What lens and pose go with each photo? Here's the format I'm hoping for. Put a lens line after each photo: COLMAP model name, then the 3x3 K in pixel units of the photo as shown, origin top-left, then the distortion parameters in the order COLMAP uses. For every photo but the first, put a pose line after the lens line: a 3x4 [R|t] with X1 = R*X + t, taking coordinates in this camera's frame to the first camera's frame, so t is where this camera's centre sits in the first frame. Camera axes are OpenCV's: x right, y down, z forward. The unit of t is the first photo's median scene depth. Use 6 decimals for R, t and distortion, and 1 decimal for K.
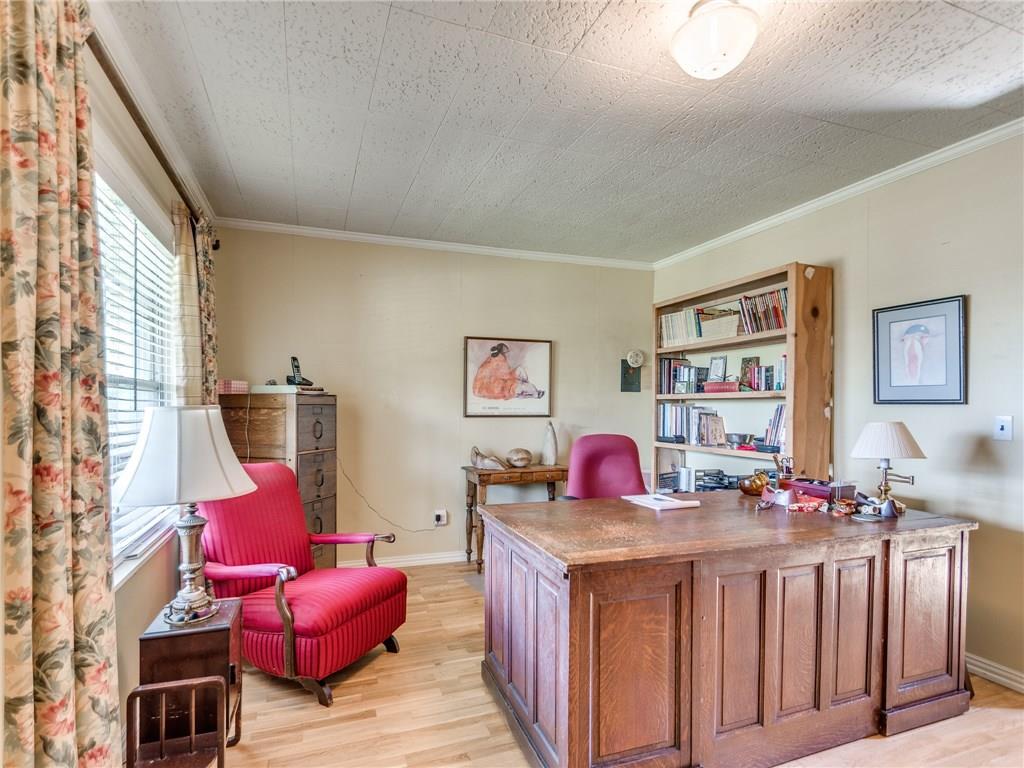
lens RADIAL K [[526.4, 0, 509.6], [0, 526.4, 404.4], [0, 0, 1]] dist [0.005426, -0.003460]
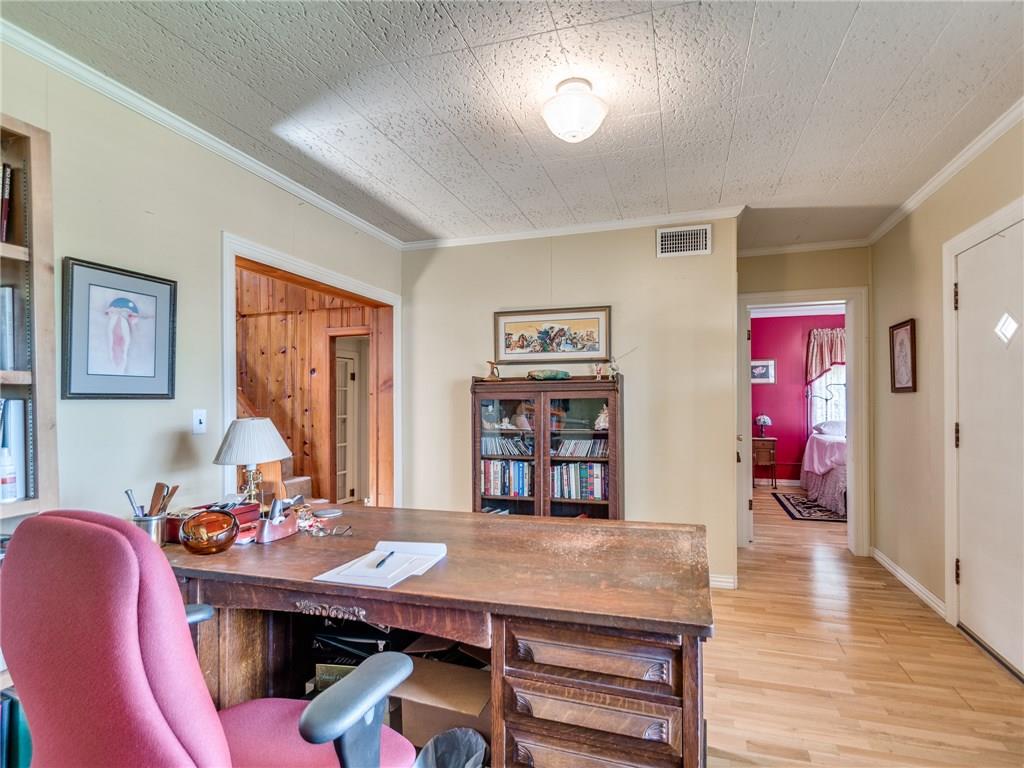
lens RADIAL K [[526.4, 0, 517.7], [0, 526.4, 392.7], [0, 0, 1]] dist [0.005426, -0.003460]
pose [[-0.785432, 0.001583, 0.618946, -0.187855], [-0.000715, 0.999994, -0.003465, -0.007574], [-0.618948, -0.003164, -0.785426, 1.311779]]
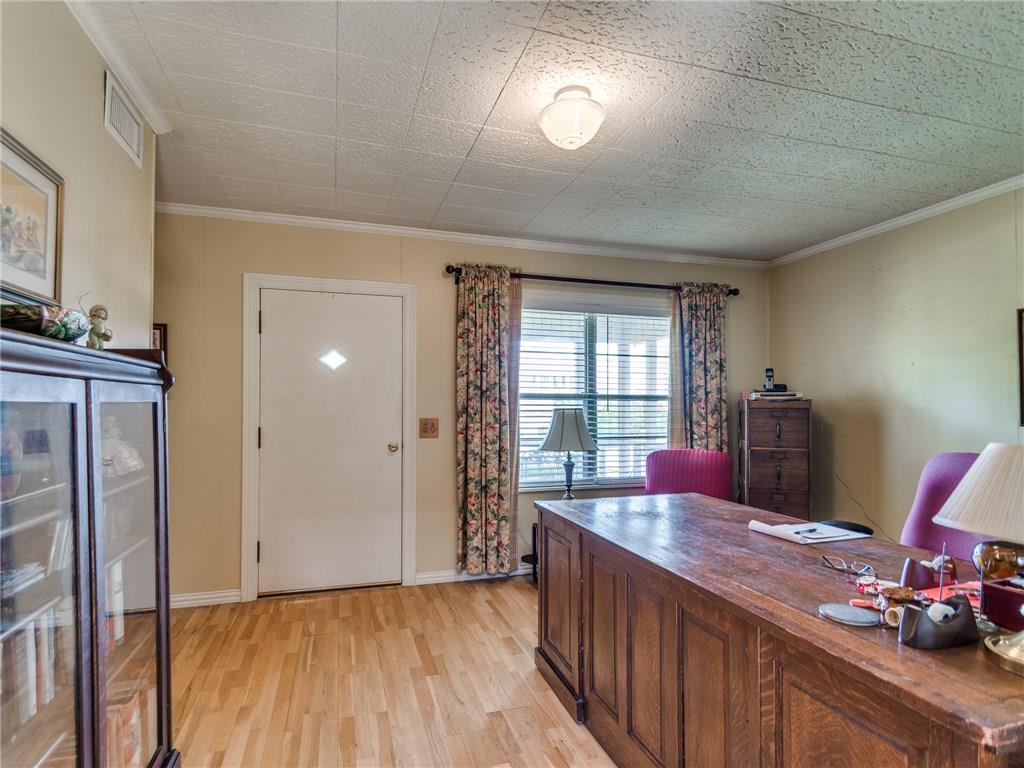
lens RADIAL K [[526.4, 0, 508.7], [0, 526.4, 402.6], [0, 0, 1]] dist [0.005426, -0.003460]
pose [[-0.047593, -0.011985, -0.998795, 1.027791], [-0.000965, 0.999928, -0.011953, 0.003770], [0.998866, 0.000395, -0.047601, 0.580226]]
